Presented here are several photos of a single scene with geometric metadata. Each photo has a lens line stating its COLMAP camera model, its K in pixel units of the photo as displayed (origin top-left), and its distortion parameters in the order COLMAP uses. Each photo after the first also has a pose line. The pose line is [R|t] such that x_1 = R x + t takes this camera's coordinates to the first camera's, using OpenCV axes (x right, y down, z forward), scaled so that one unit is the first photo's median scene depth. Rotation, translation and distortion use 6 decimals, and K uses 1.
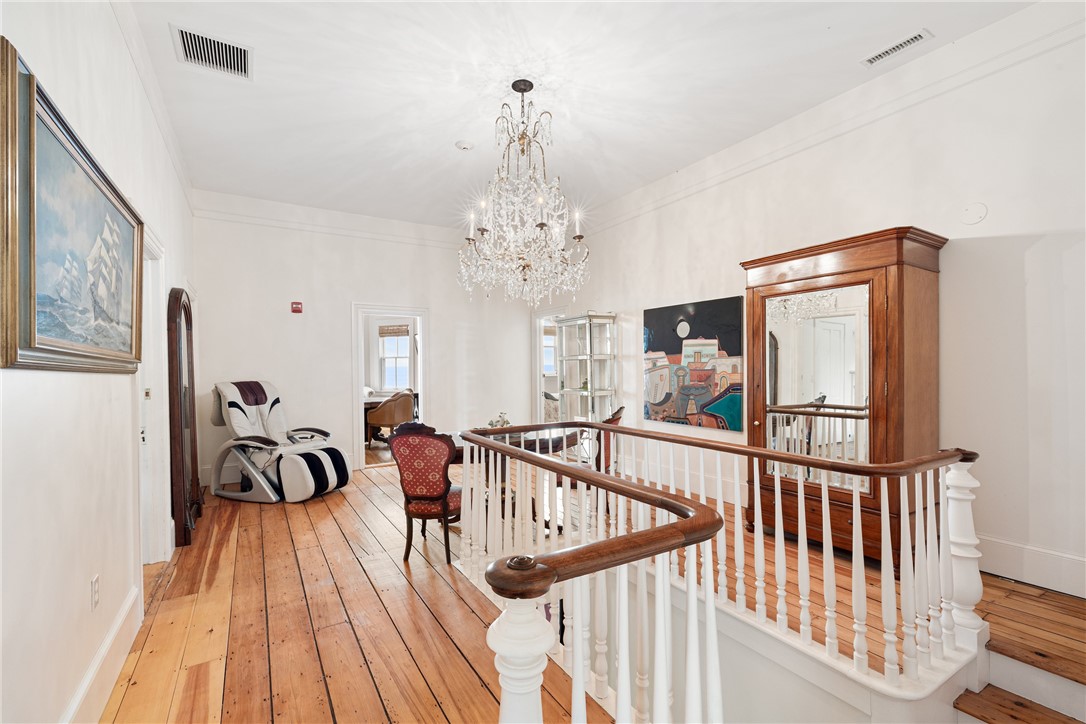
lens RADIAL K [[466.4, 0, 540.4], [0, 466.4, 369.4], [0, 0, 1]] dist [0.001492, 0.000086]
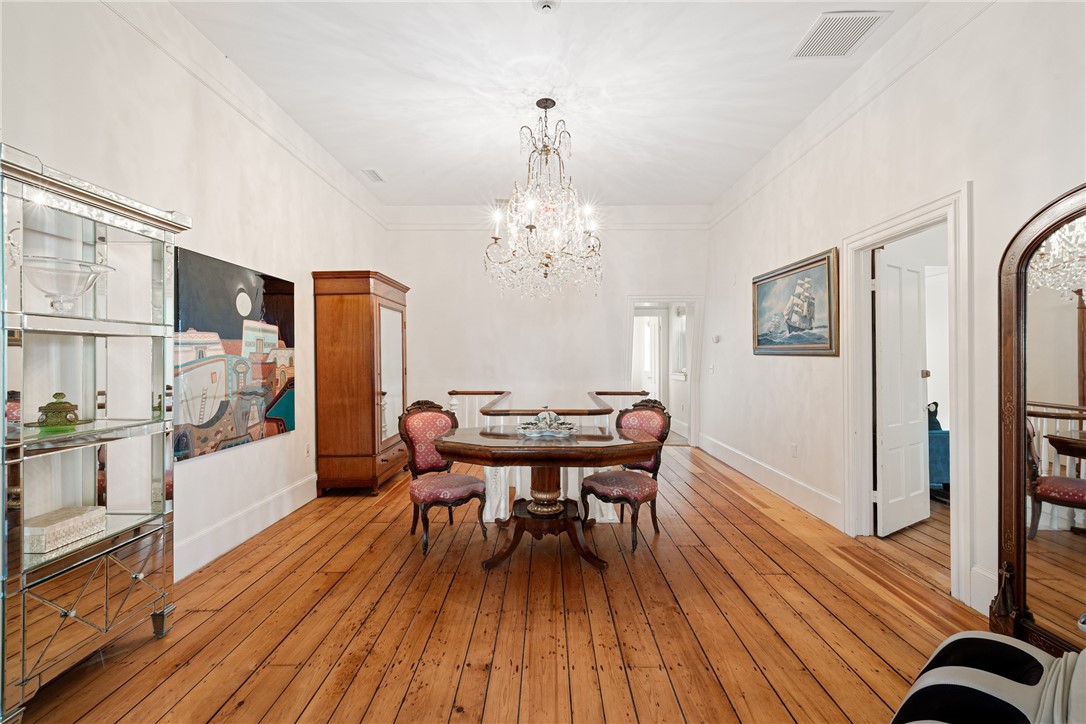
lens RADIAL K [[466.4, 0, 540.3], [0, 466.4, 355.9], [0, 0, 1]] dist [0.001492, 0.000086]
pose [[-0.843172, 0.018022, 0.537341, -0.424429], [0.016243, 0.999836, -0.008046, 0.002470], [-0.537398, 0.001944, -0.843326, 1.345605]]
